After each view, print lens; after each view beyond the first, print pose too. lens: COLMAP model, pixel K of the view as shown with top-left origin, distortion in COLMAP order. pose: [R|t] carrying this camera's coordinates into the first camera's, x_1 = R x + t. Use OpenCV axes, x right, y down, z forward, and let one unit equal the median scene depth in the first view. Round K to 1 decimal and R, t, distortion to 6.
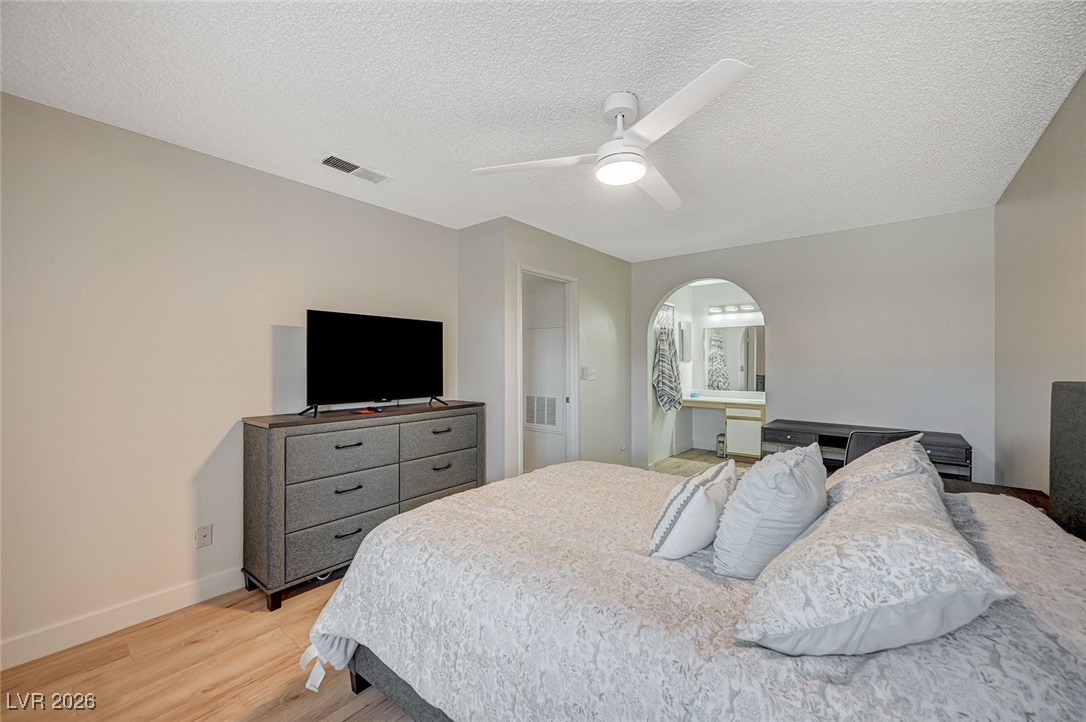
lens RADIAL K [[427.5, 0, 543.0], [0, 427.5, 361.0], [0, 0, 1]] dist [0.001526, 0.000137]
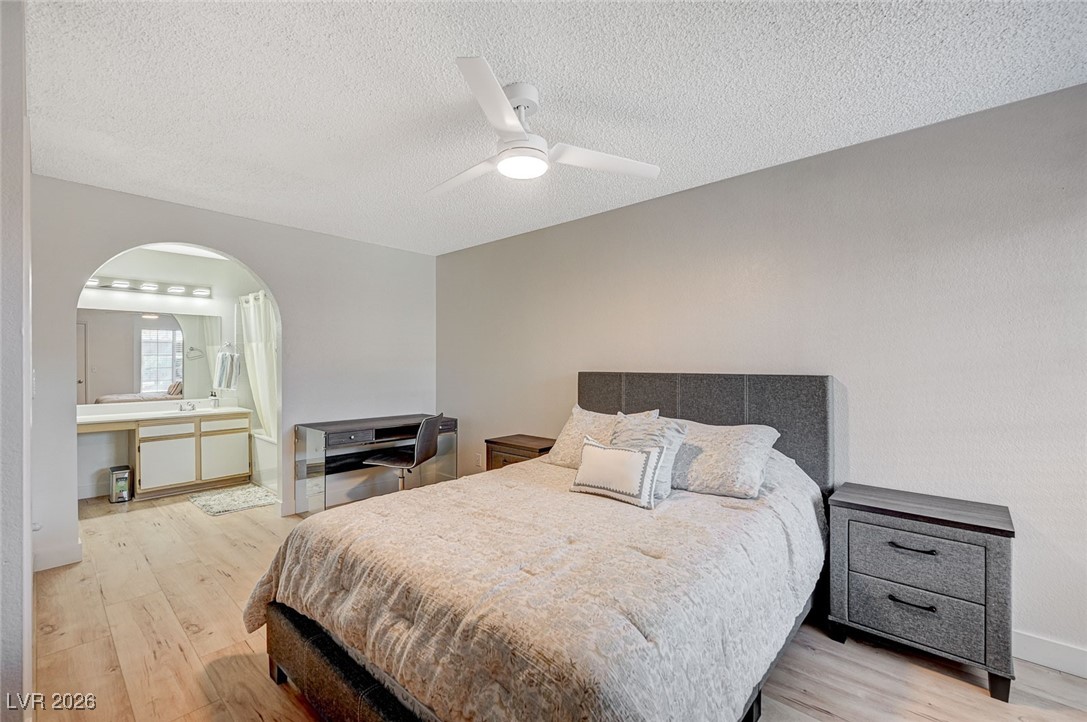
lens RADIAL K [[460.5, 0, 539.9], [0, 460.5, 361.4], [0, 0, 1]] dist [-0.000612, 0.000018]
pose [[0.063053, -0.001335, 0.998009, -0.294421], [-0.003864, 0.999991, 0.001582, -0.001646], [-0.998003, -0.003956, 0.063047, 0.304749]]
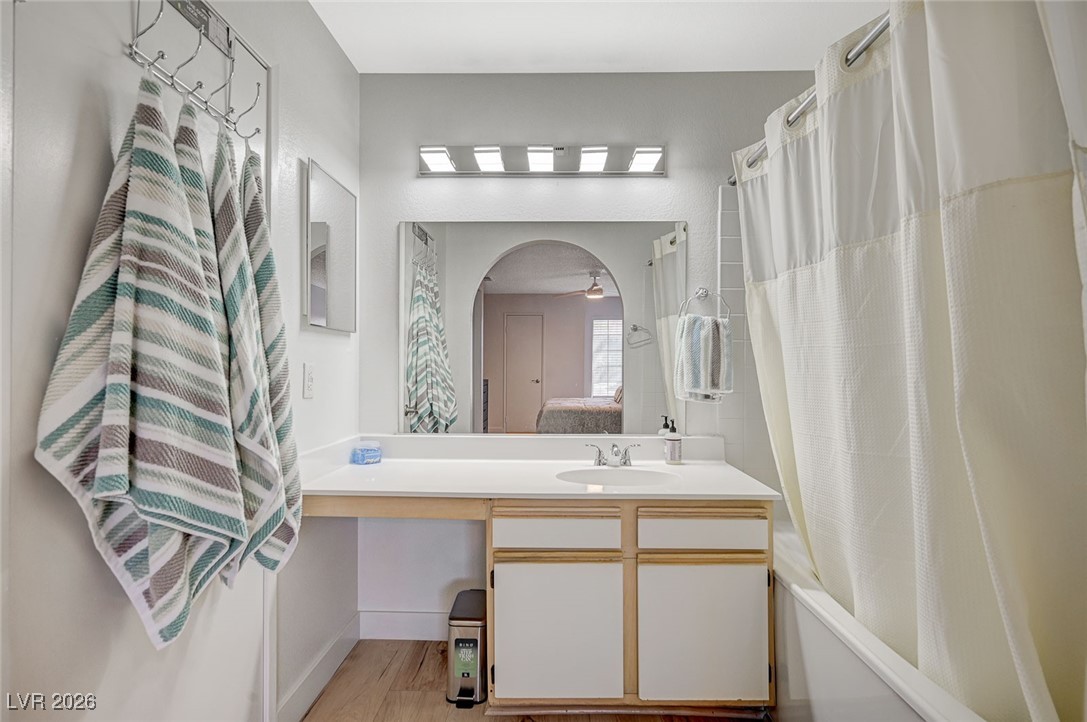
lens RADIAL K [[518.0, 0, 543.5], [0, 518.0, 361.0], [0, 0, 1]] dist [0.000780, 0.000516]
pose [[0.789794, 0.007286, 0.613329, 0.277886], [-0.007024, 0.999971, -0.002834, 0.021753], [-0.613332, -0.002070, 0.789822, 0.771931]]
